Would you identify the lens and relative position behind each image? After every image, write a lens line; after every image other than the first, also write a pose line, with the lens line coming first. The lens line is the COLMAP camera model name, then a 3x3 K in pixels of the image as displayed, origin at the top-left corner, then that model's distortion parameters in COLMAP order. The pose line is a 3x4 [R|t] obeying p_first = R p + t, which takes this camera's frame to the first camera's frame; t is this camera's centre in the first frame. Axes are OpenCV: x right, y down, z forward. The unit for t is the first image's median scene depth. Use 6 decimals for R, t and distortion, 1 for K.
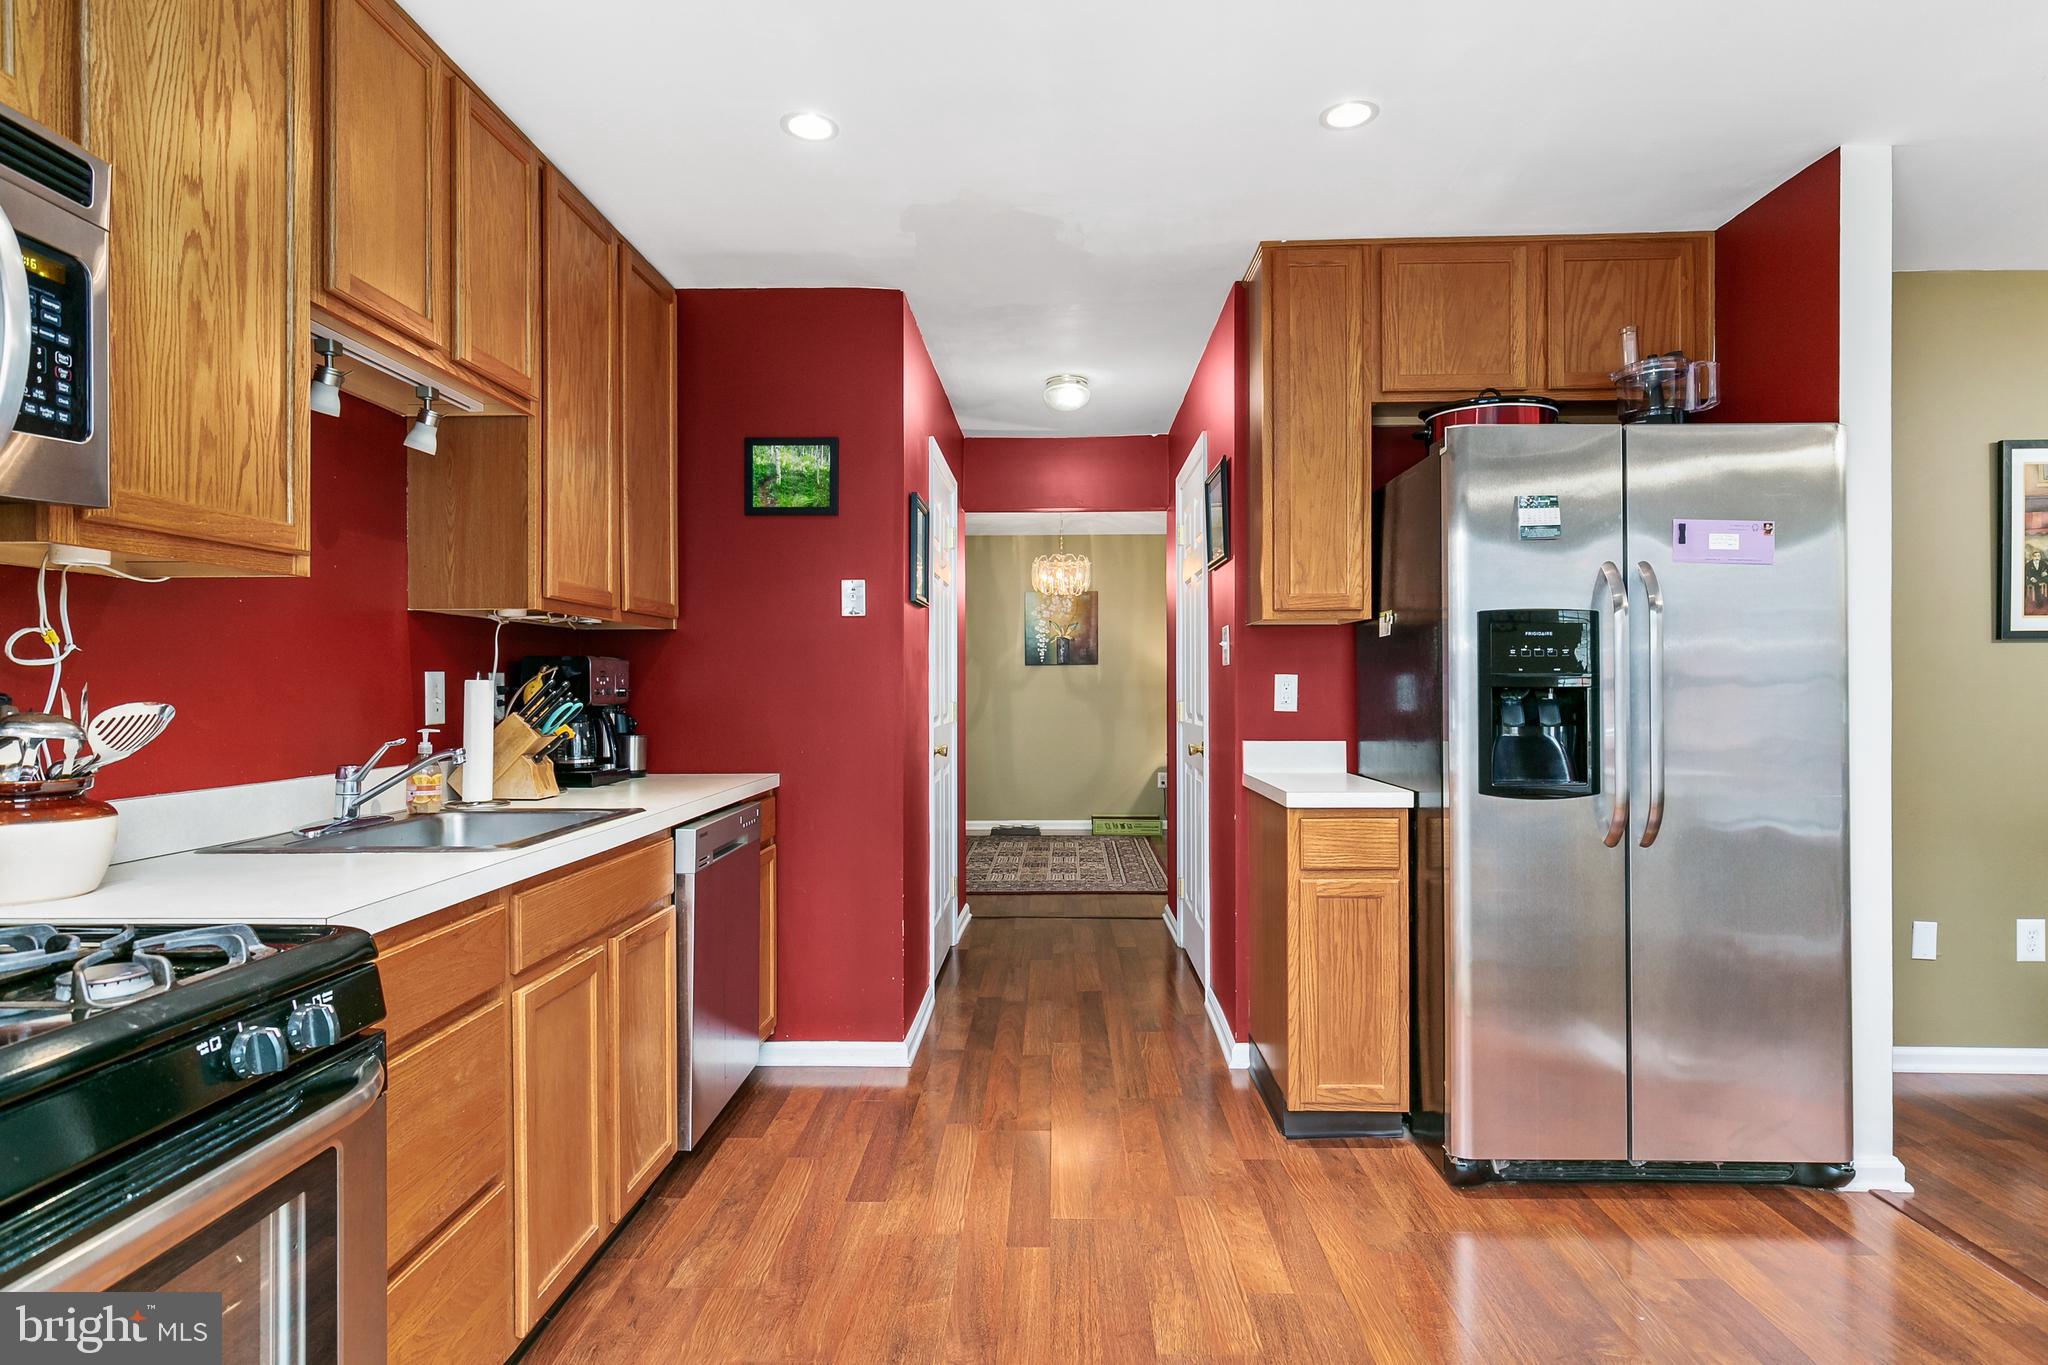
lens RADIAL K [[1094.5, 0, 1028.5], [0, 1094.5, 685.3], [0, 0, 1]] dist [0.000817, -0.001737]
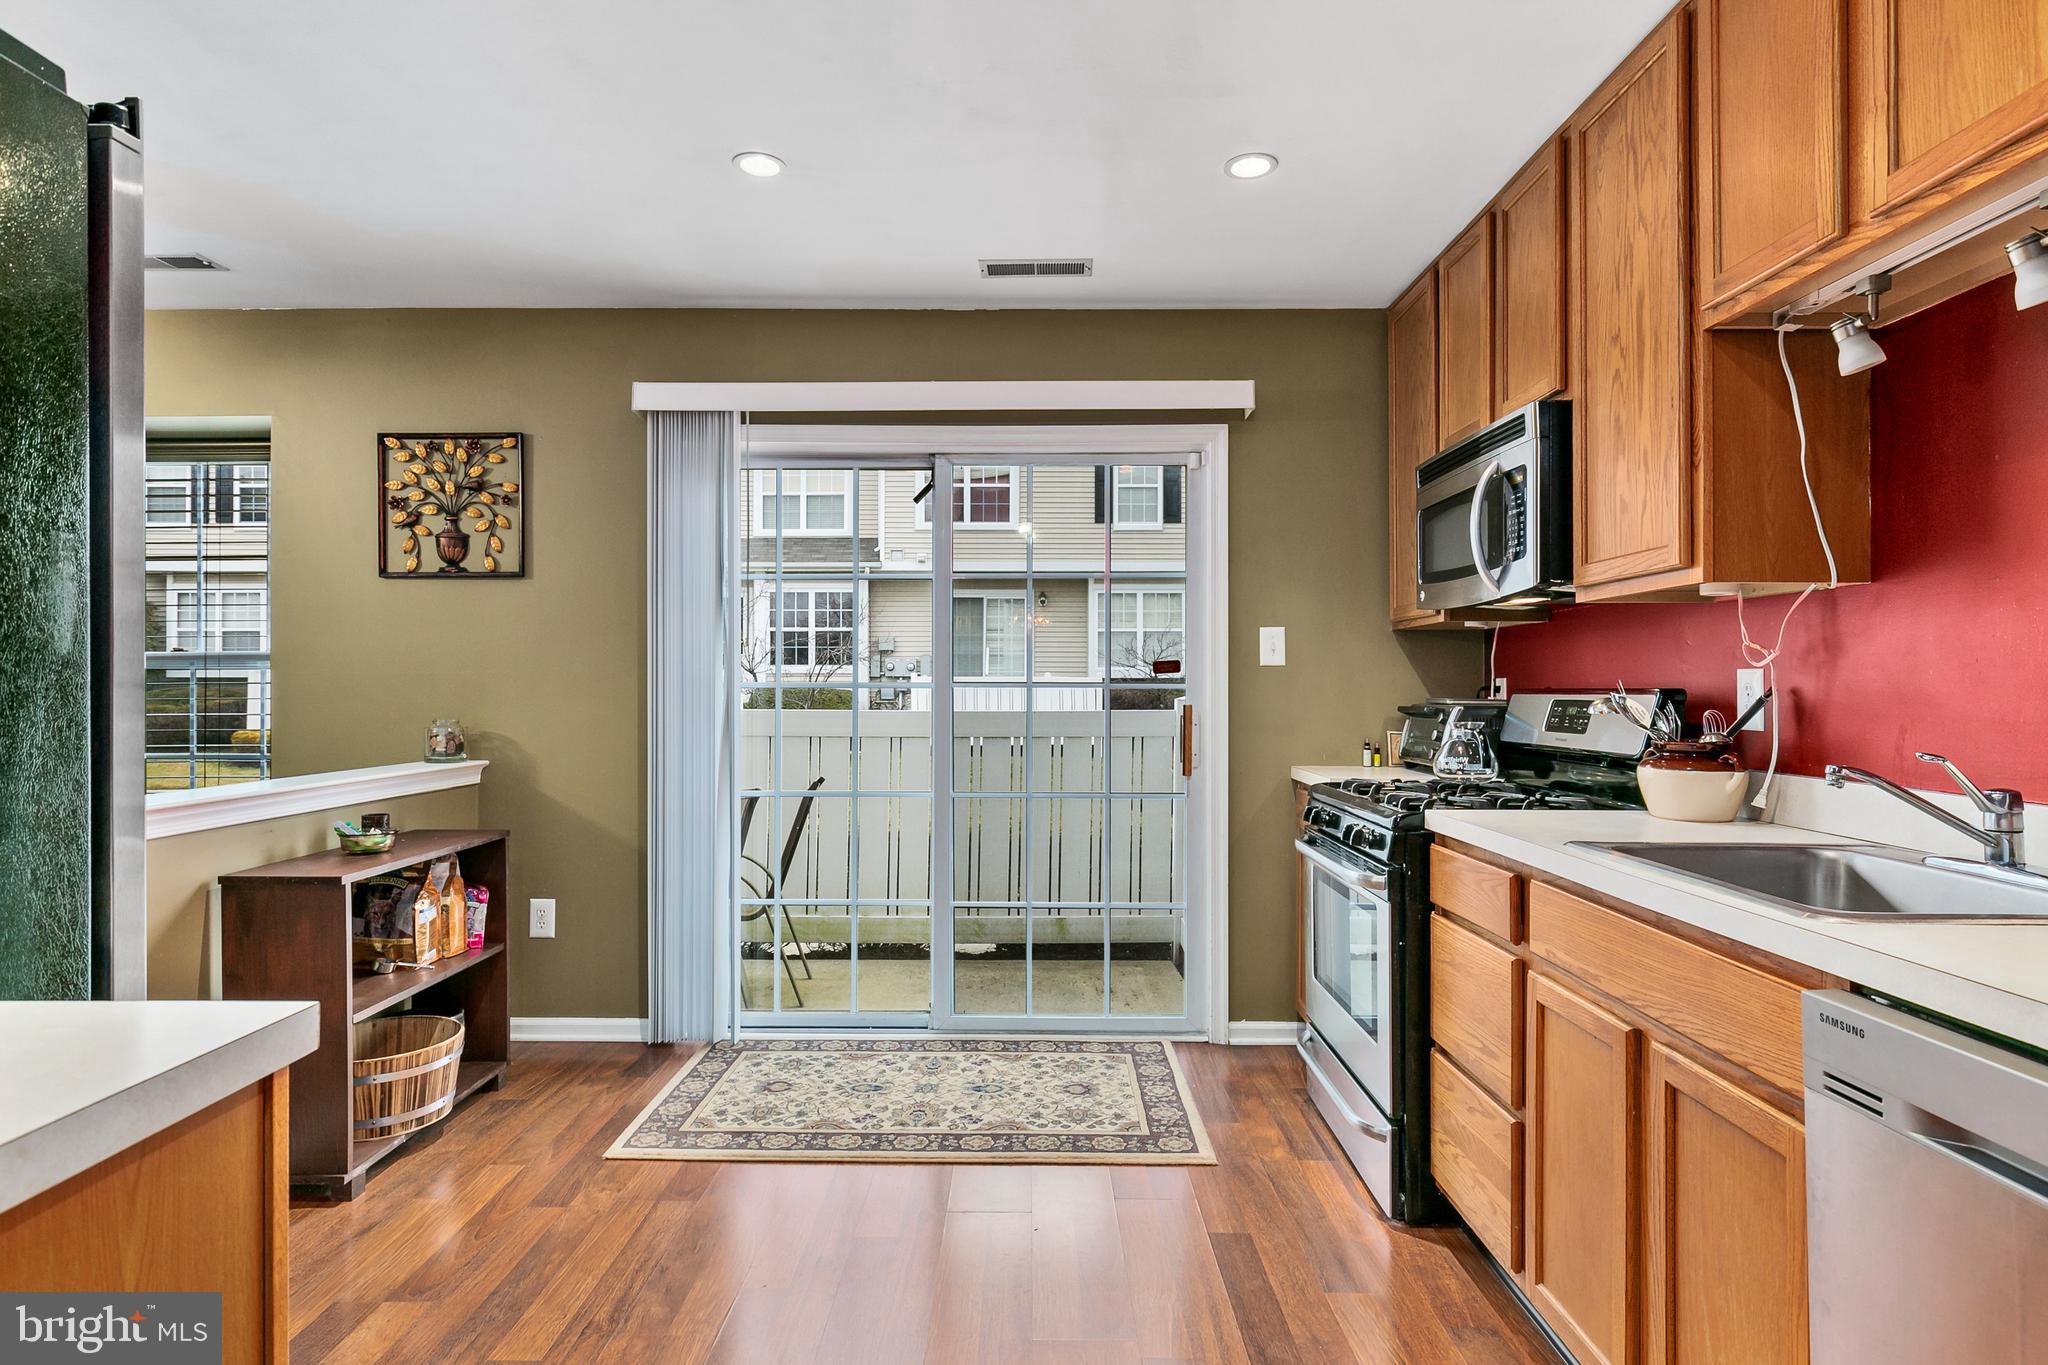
lens RADIAL K [[1094.5, 0, 1022.2], [0, 1094.5, 672.5], [0, 0, 1]] dist [0.000817, -0.001737]
pose [[-0.999824, 0.001169, -0.018748, 0.032879], [0.001368, 0.999943, -0.010613, 0.000886], [0.018735, -0.010637, -0.999768, 1.397645]]
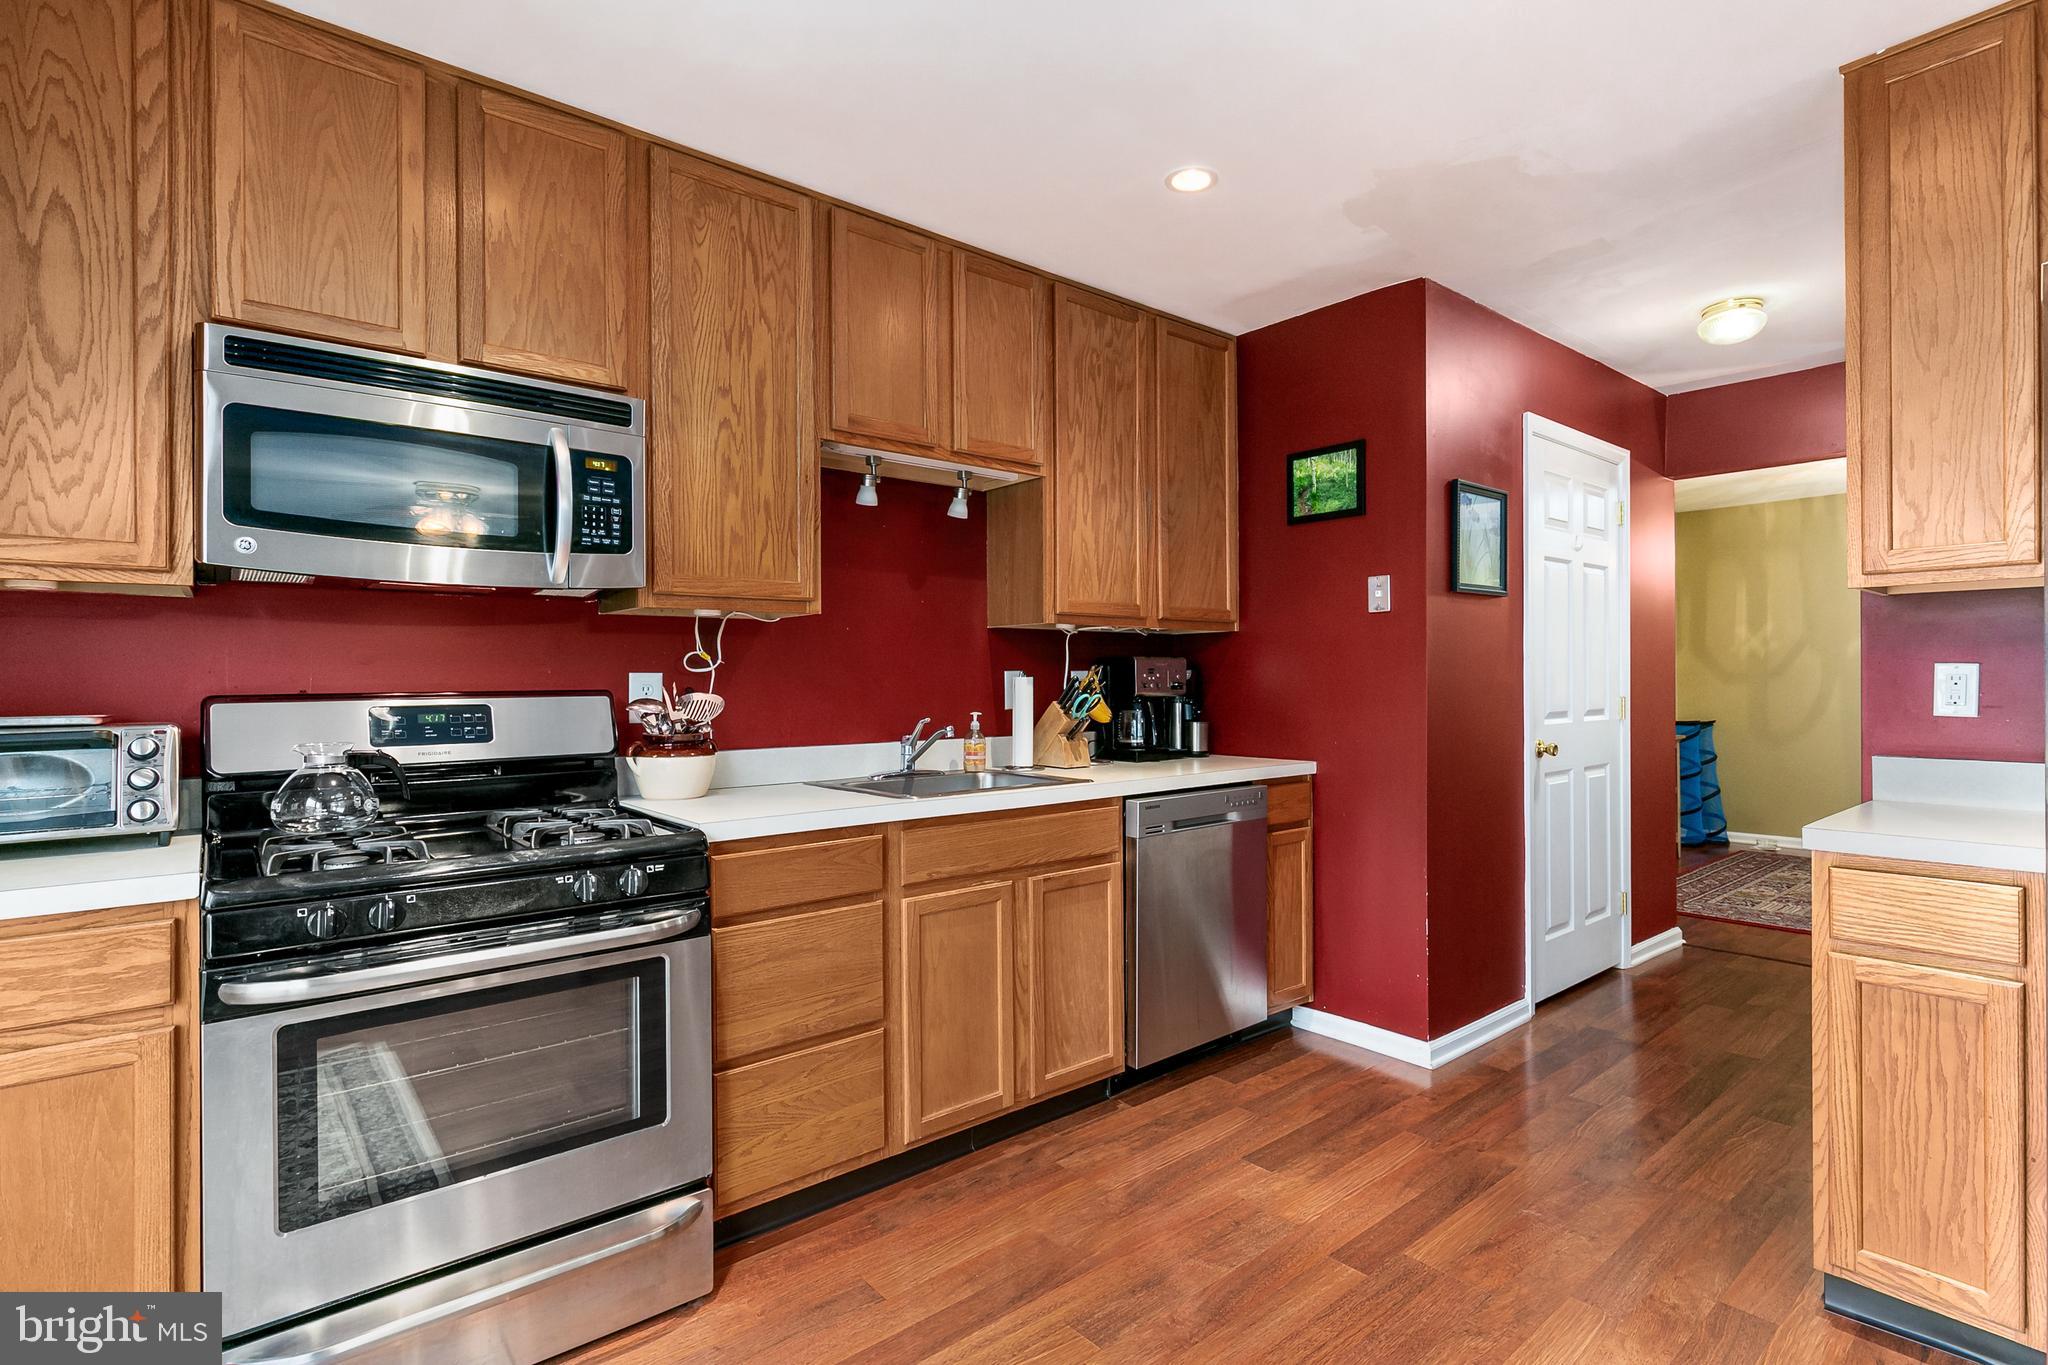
lens RADIAL K [[978.2, 0, 1023.7], [0, 978.2, 680.4], [0, 0, 1]] dist [-0.003759, 0.000606]
pose [[0.659045, -0.000730, -0.752103, 0.399030], [0.003895, 0.999989, 0.002443, -0.003480], [0.752093, -0.004539, 0.659041, 0.194723]]
